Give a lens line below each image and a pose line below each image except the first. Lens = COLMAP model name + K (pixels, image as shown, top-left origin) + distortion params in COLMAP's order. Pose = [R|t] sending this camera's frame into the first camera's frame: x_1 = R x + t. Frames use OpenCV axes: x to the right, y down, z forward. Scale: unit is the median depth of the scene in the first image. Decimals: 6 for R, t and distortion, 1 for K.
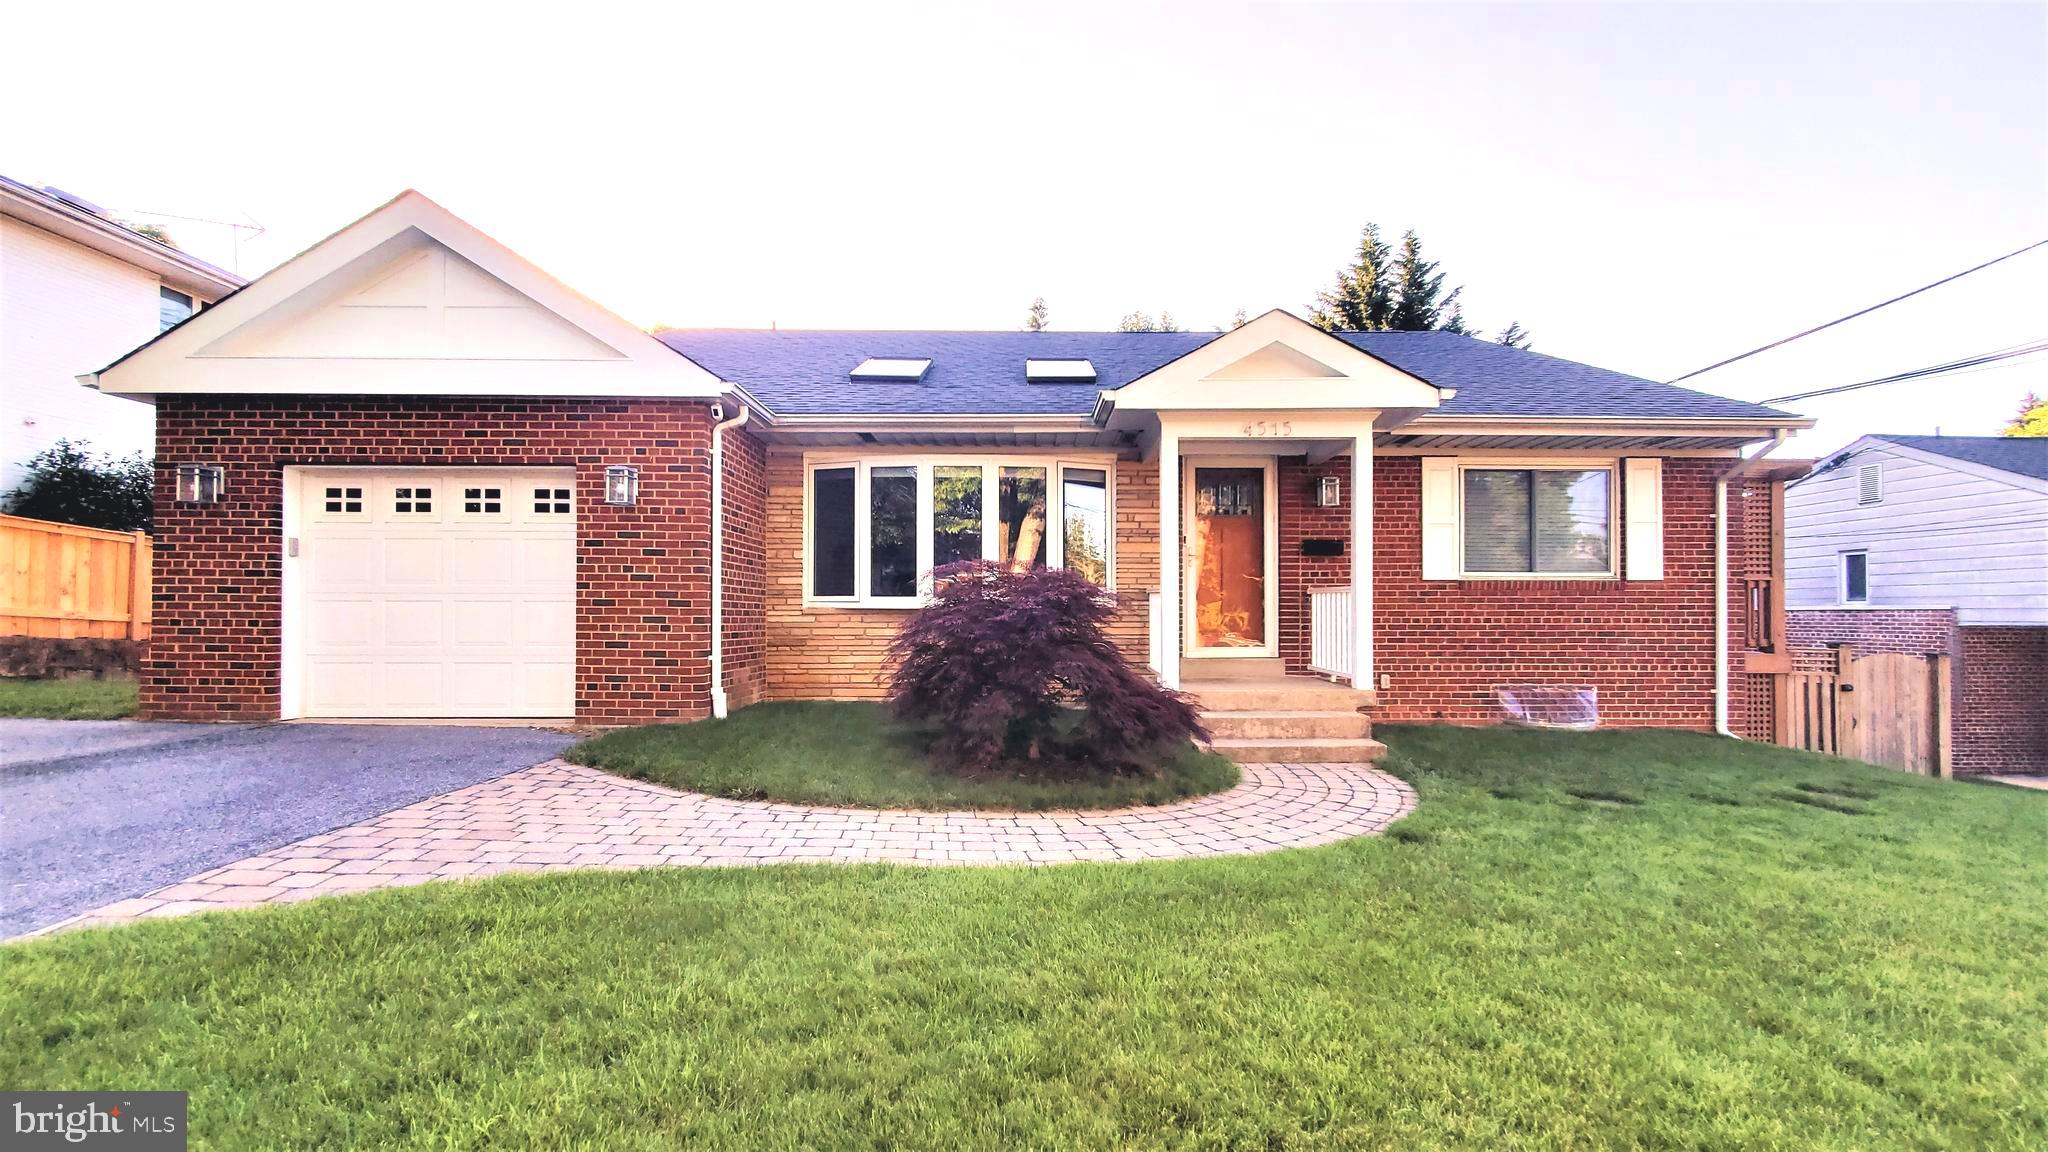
lens RADIAL K [[812.8, 0, 1035.0], [0, 812.8, 607.6], [0, 0, 1]] dist [-0.000977, -0.000233]
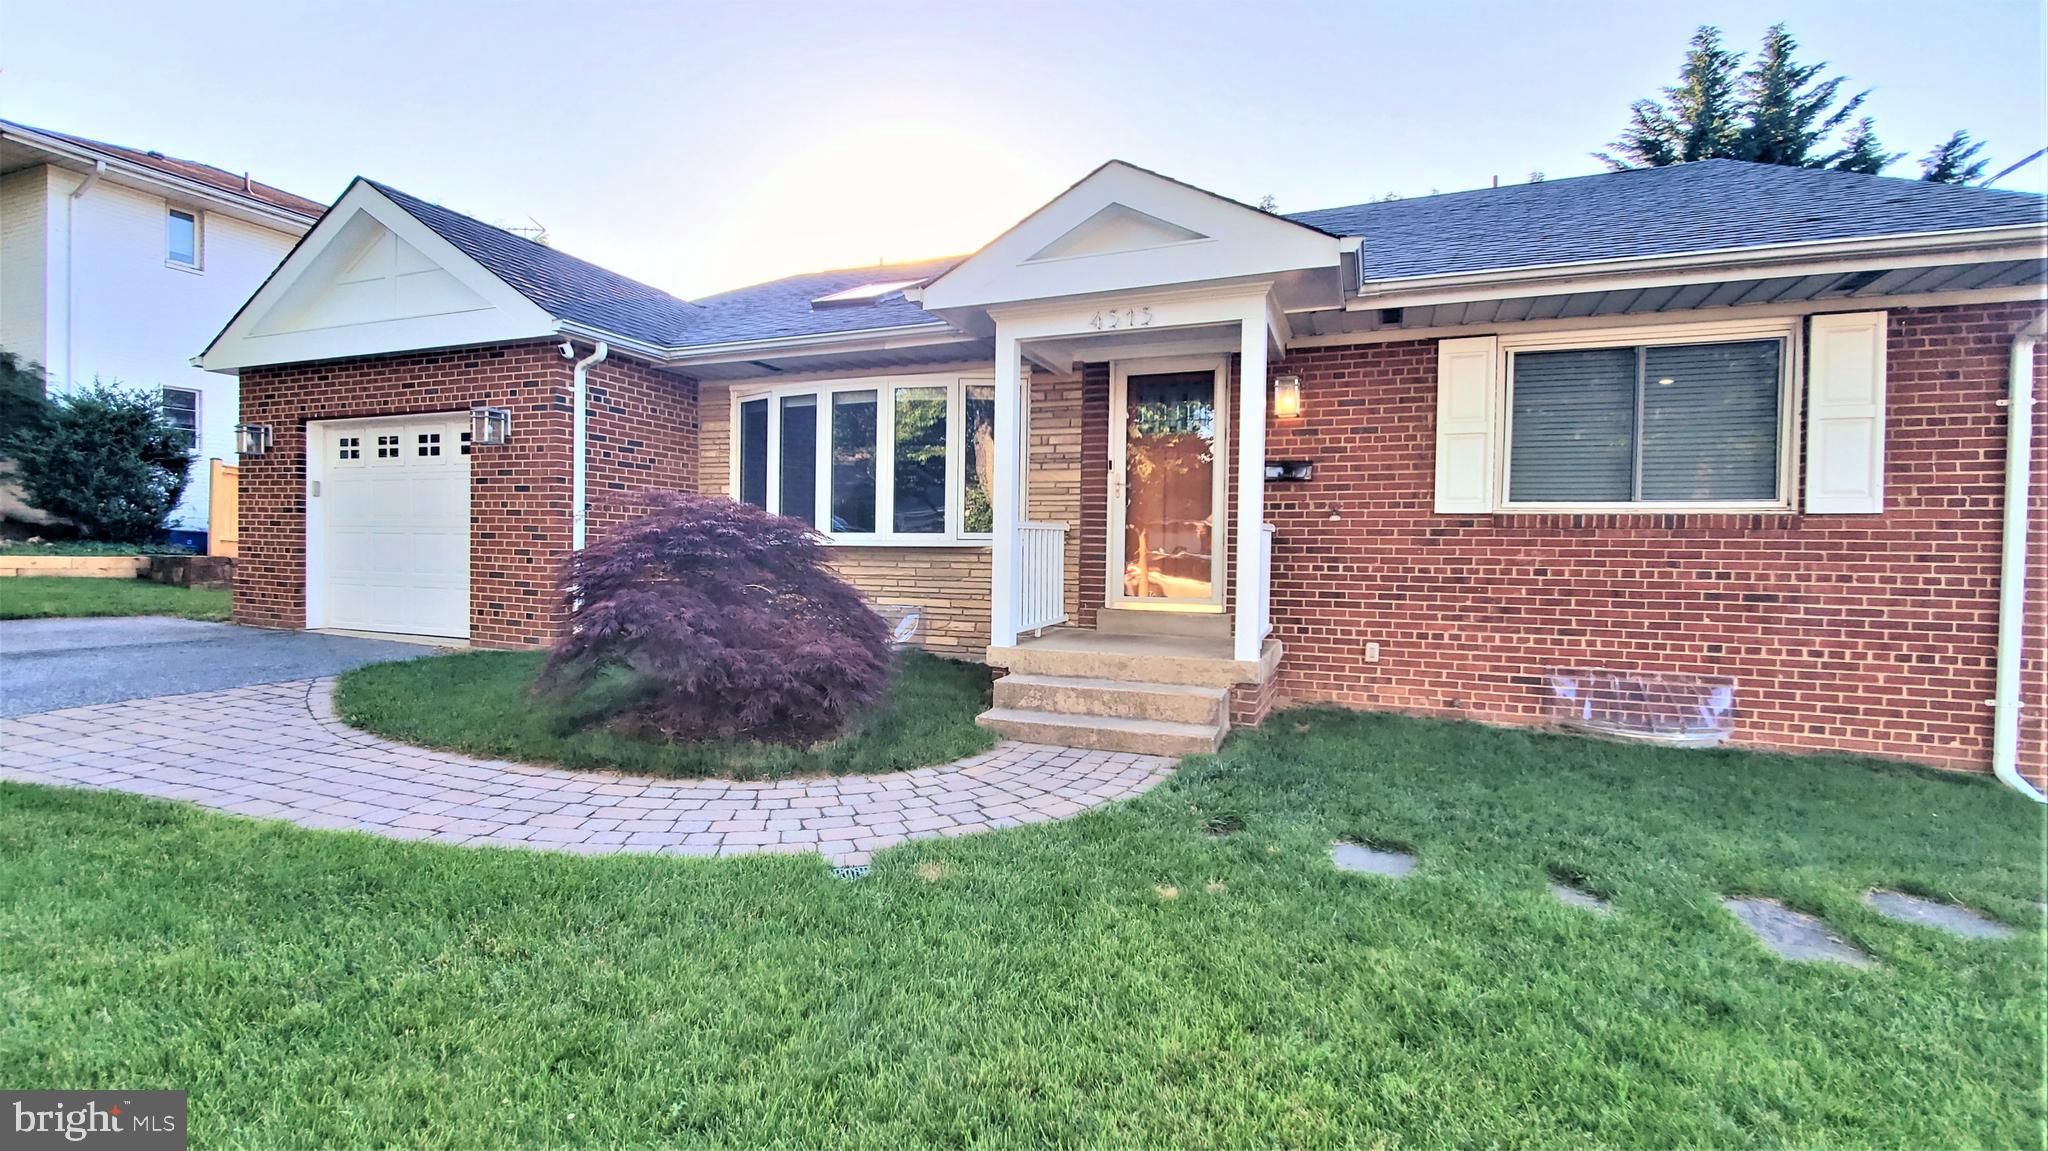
lens RADIAL K [[839.1, 0, 1024.0], [0, 839.1, 575.5], [0, 0, 1]] dist [-0.003625, -0.000654]
pose [[0.925234, 0.025345, -0.378549, 0.423058], [-0.012659, 0.999273, 0.035962, -0.001653], [0.379185, -0.028481, 0.924883, 0.180700]]
